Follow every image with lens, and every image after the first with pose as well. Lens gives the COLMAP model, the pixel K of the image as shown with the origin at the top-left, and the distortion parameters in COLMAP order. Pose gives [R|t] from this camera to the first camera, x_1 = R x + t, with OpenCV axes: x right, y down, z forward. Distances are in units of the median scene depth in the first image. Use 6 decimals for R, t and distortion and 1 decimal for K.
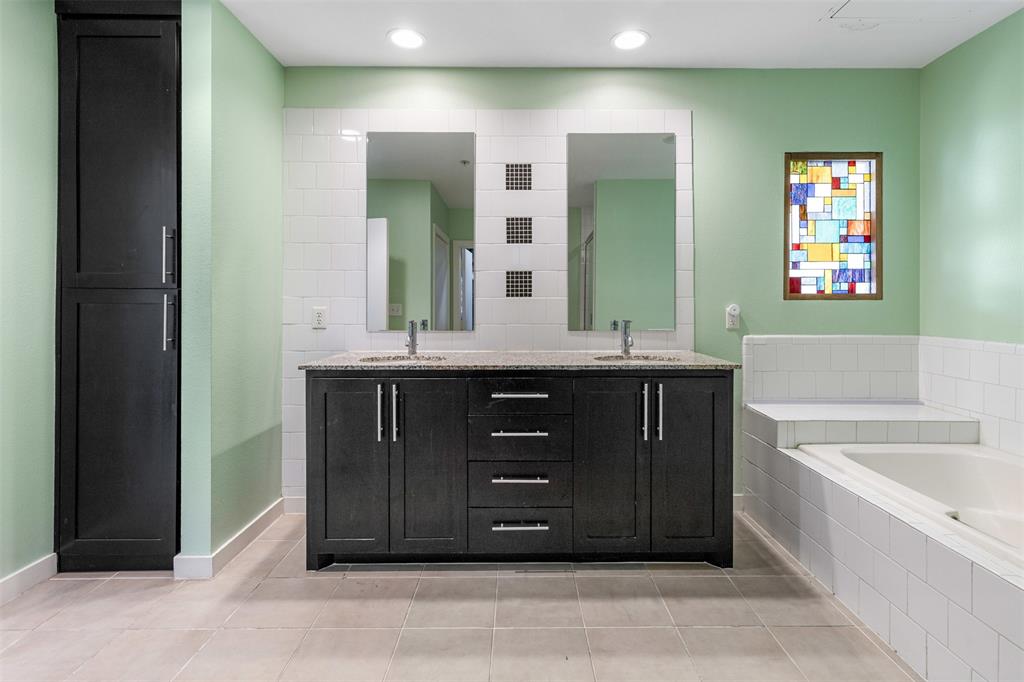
lens RADIAL K [[490.4, 0, 517.8], [0, 490.4, 314.2], [0, 0, 1]] dist [-0.001275, -0.000017]
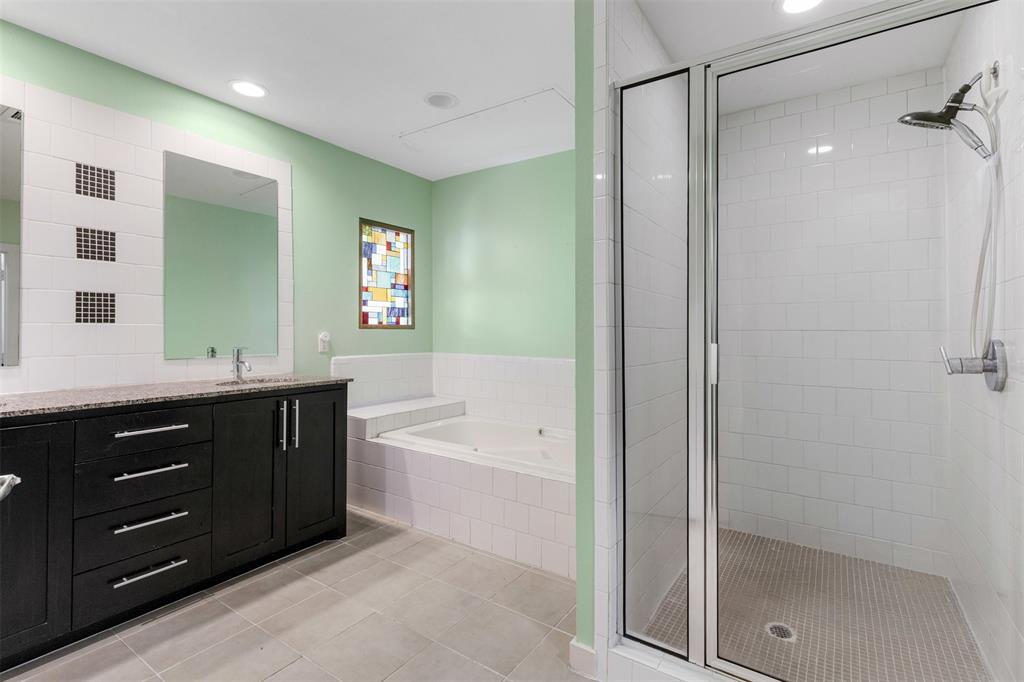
lens RADIAL K [[469.0, 0, 516.2], [0, 469.0, 335.4], [0, 0, 1]] dist [-0.013828, -0.000218]
pose [[0.562335, -0.004010, 0.826900, -0.261002], [0.010798, 0.999939, -0.002494, -0.003731], [-0.826839, 0.010331, 0.562343, -0.055763]]
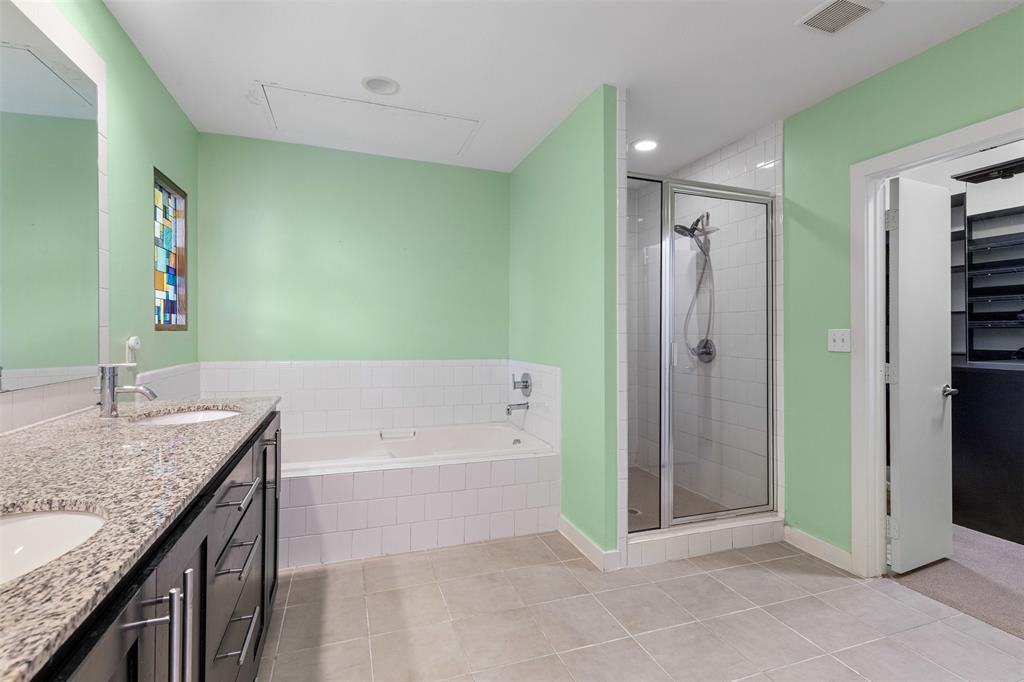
lens RADIAL K [[483.7, 0, 512.0], [0, 483.7, 341.0], [0, 0, 1]] dist [-0.001202, -0.000096]
pose [[-0.332425, -0.017458, 0.942968, -0.509084], [0.010566, 0.999697, 0.022234, -0.023047], [-0.943071, 0.017354, -0.332140, 0.685341]]
